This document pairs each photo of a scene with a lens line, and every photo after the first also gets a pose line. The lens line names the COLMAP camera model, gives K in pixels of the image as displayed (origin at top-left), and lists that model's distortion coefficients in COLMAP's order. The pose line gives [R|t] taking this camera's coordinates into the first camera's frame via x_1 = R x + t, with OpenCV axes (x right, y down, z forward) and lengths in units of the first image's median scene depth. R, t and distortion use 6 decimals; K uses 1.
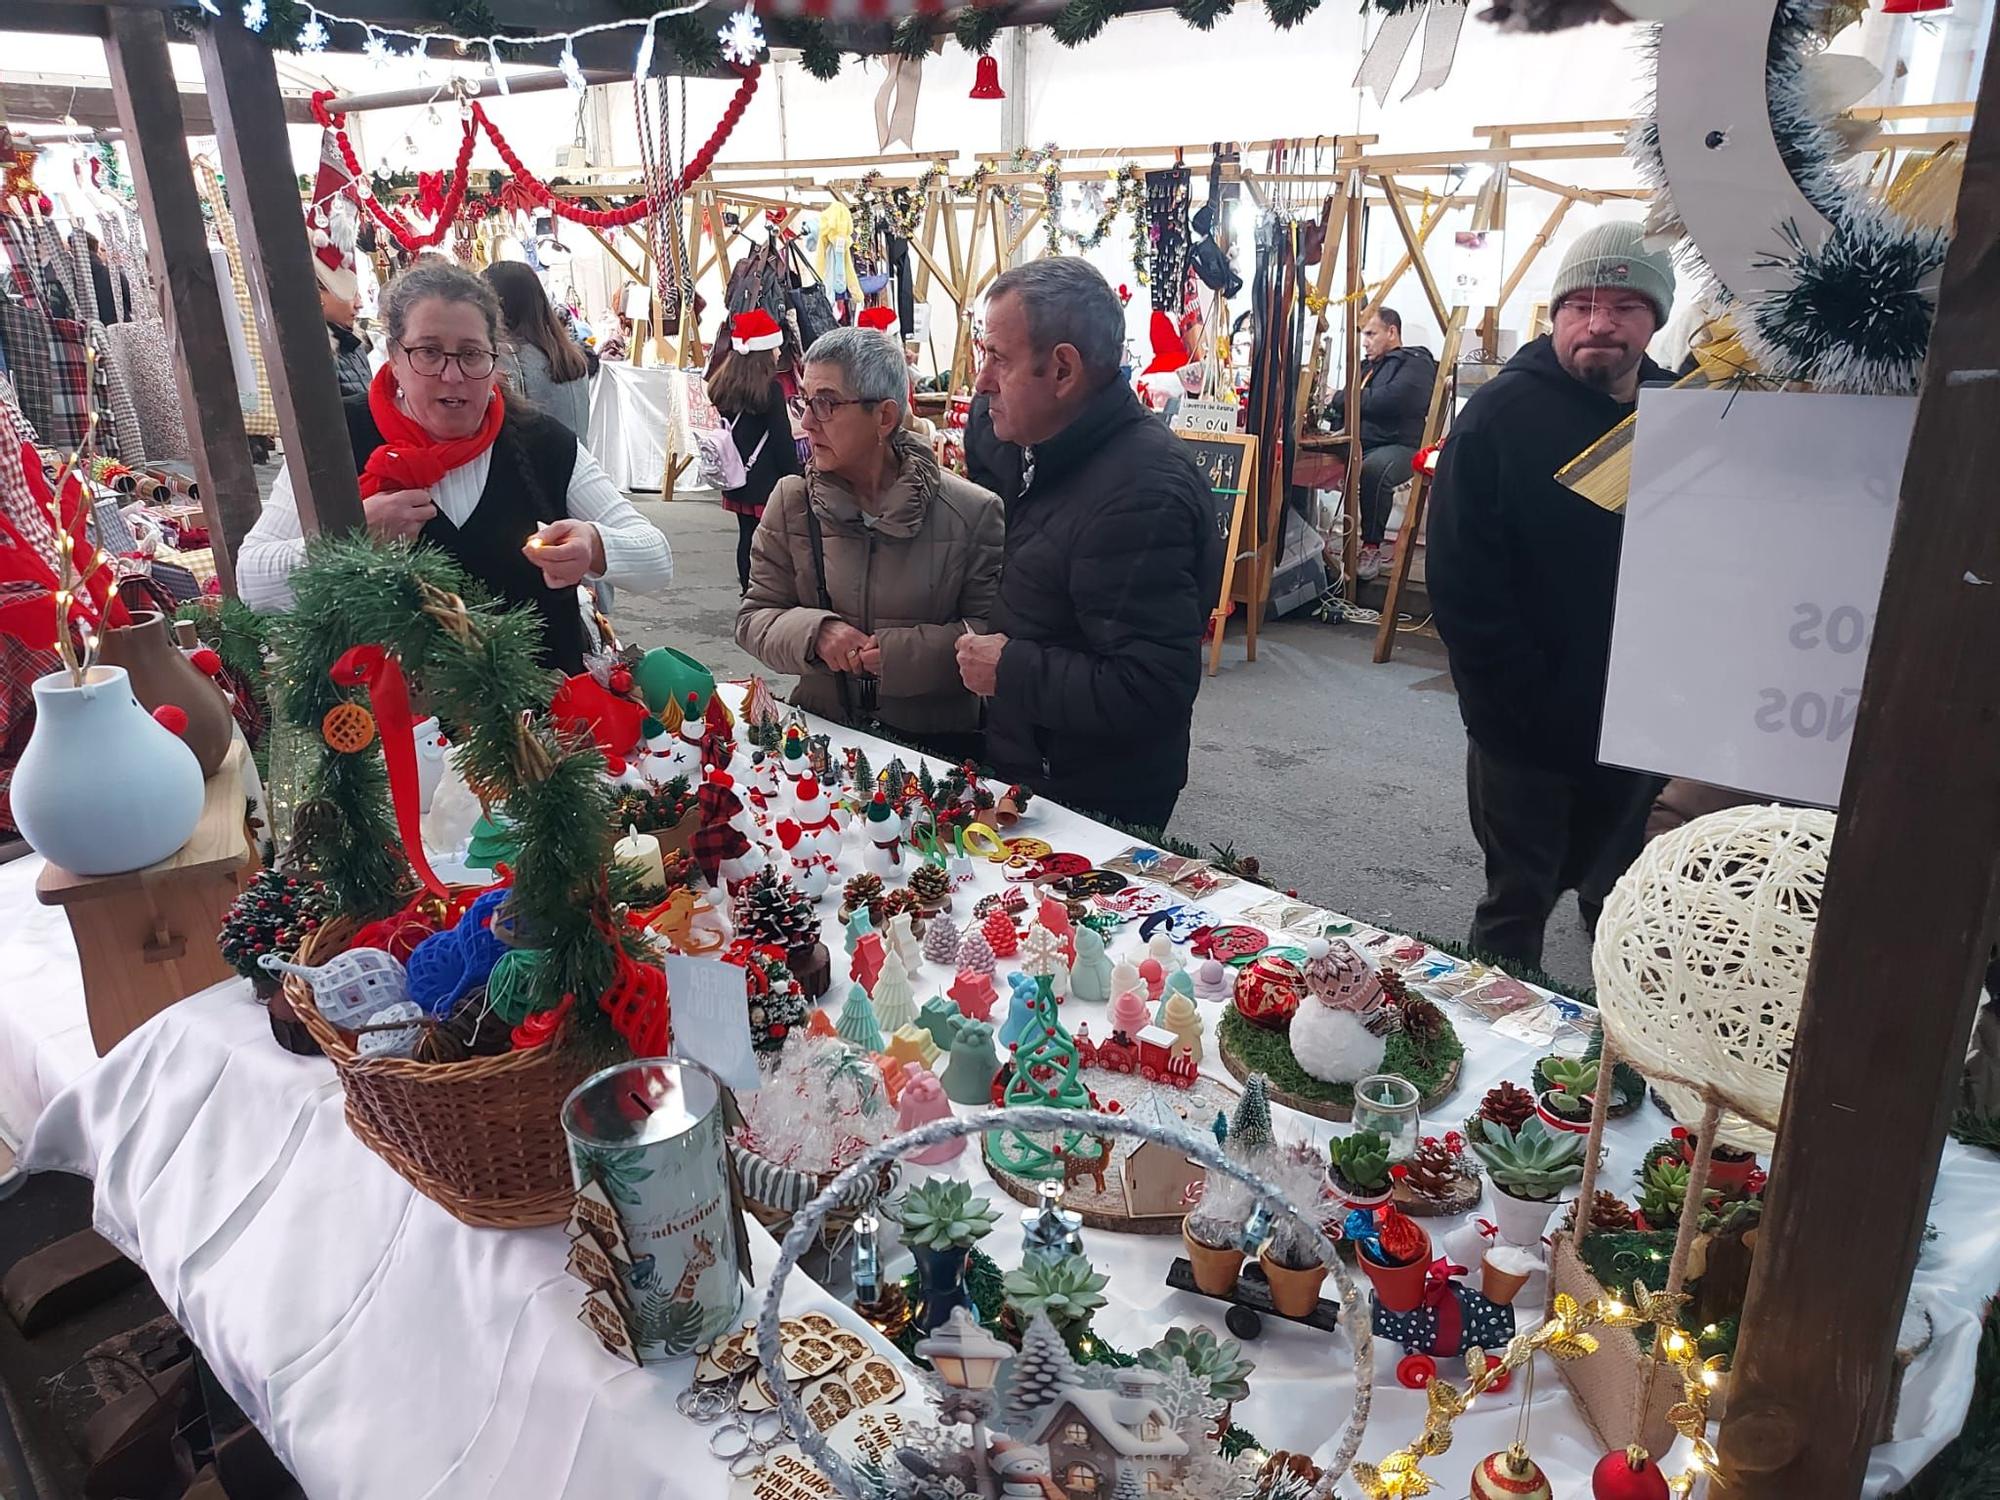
lens RADIAL K [[1475.9, 0, 1001.7], [0, 1475.9, 758.1], [0, 0, 1]] dist [0.073197, -0.072895]
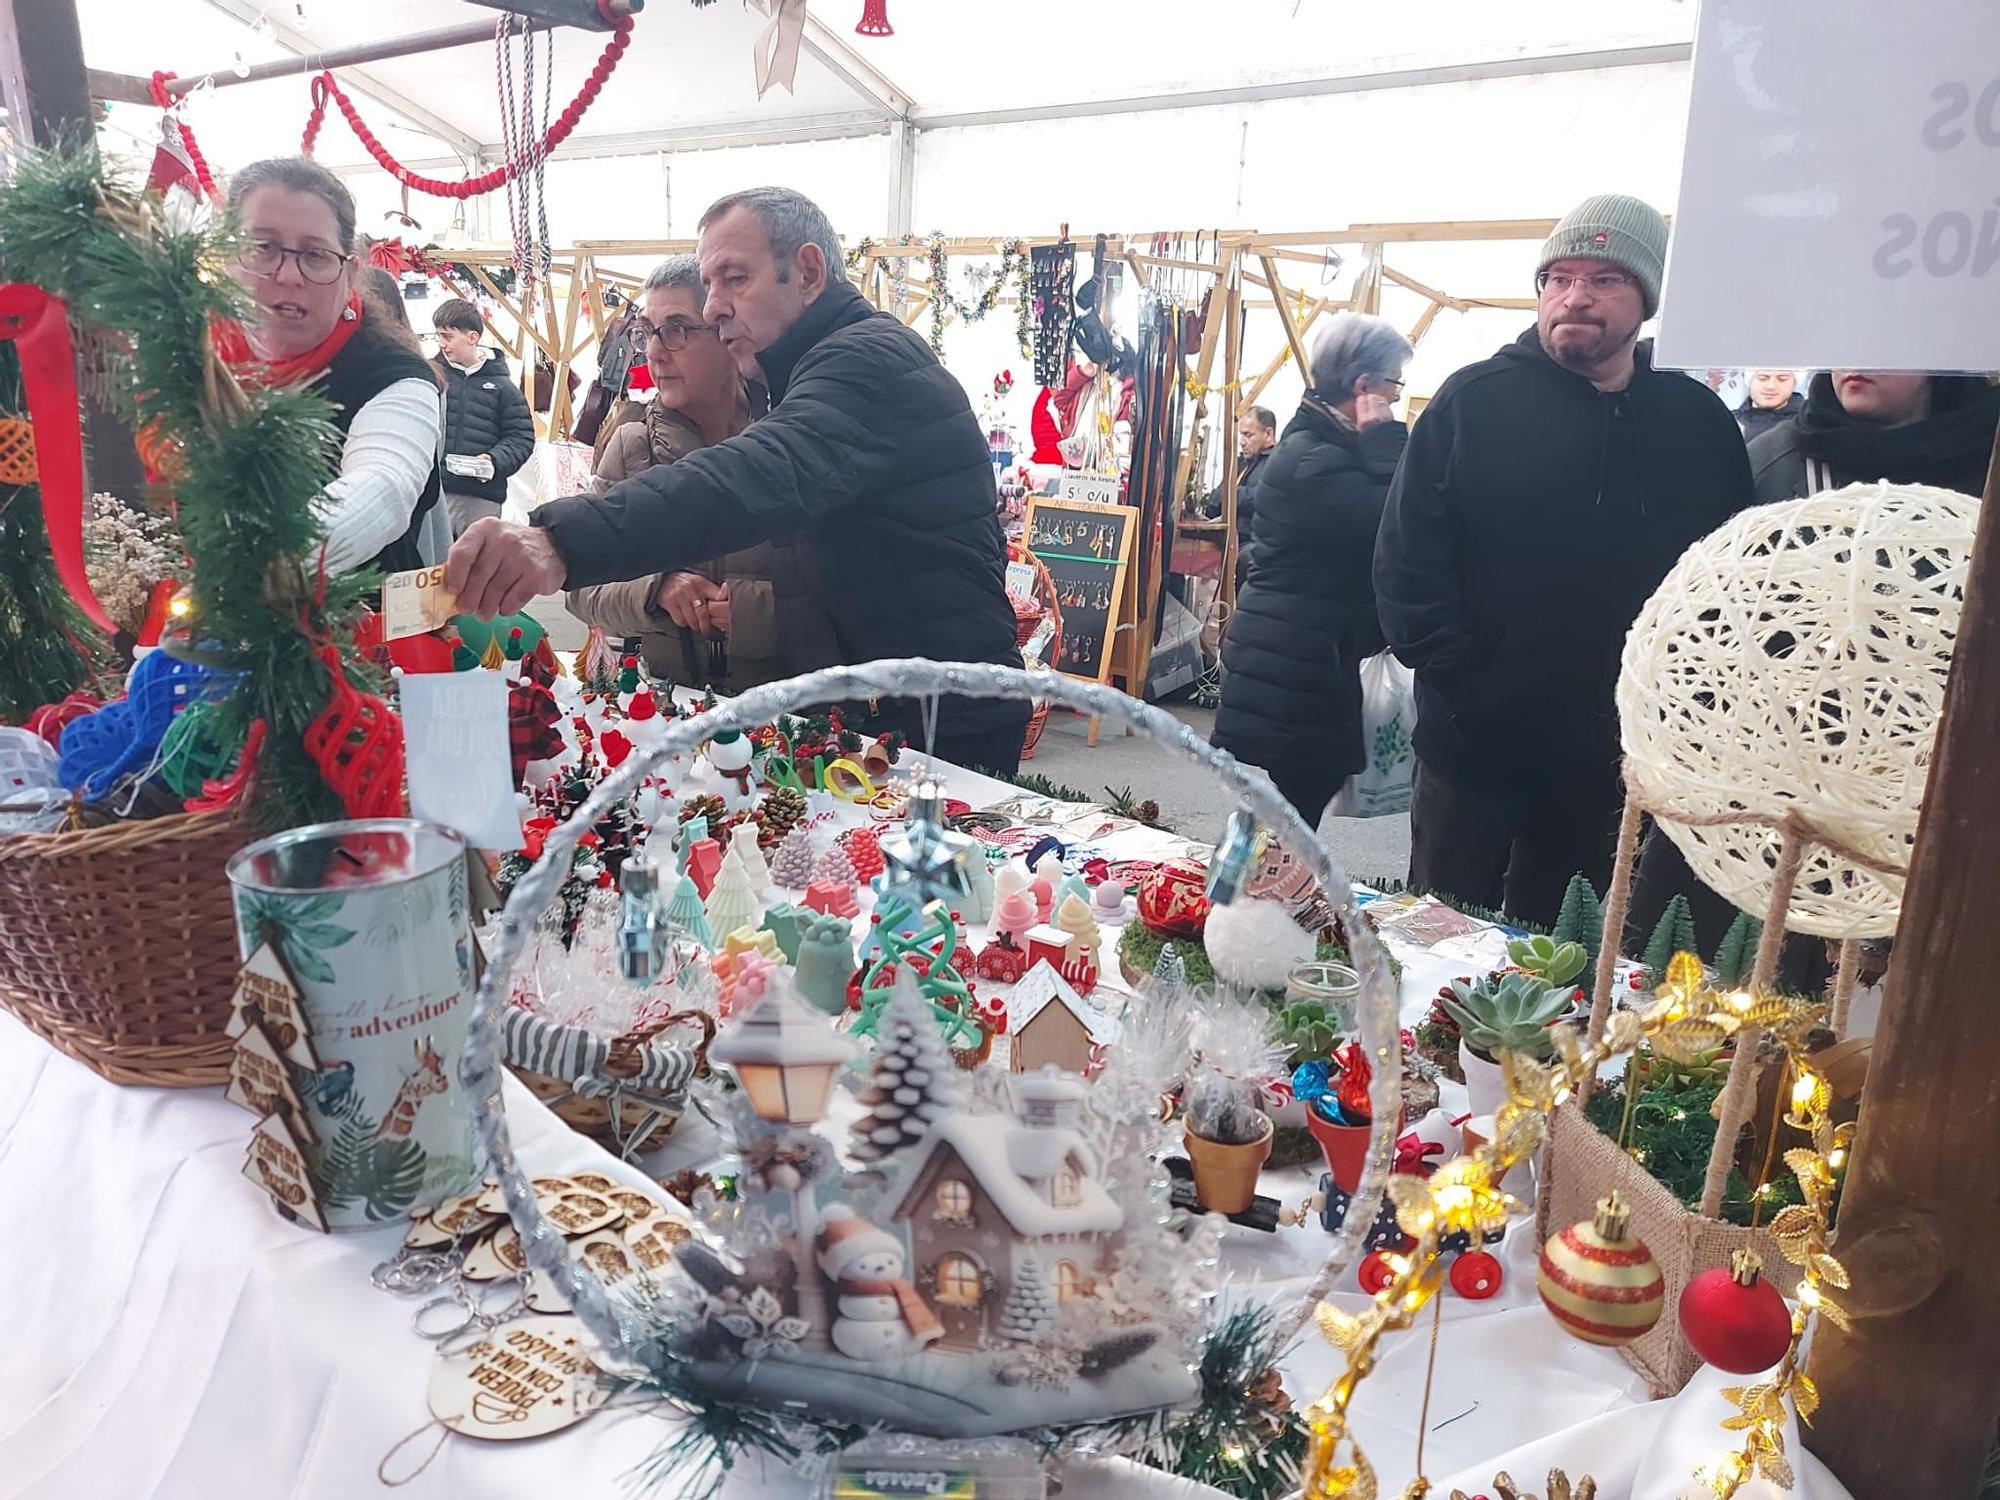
lens RADIAL K [[1475.9, 0, 1006.8], [0, 1475.9, 750.8], [0, 0, 1]] dist [0.073197, -0.072895]
pose [[0.995624, 0.028887, 0.088870, 0.004334], [-0.020839, 0.995707, -0.090188, 0.142184], [-0.091094, 0.087942, 0.991952, 0.150539]]
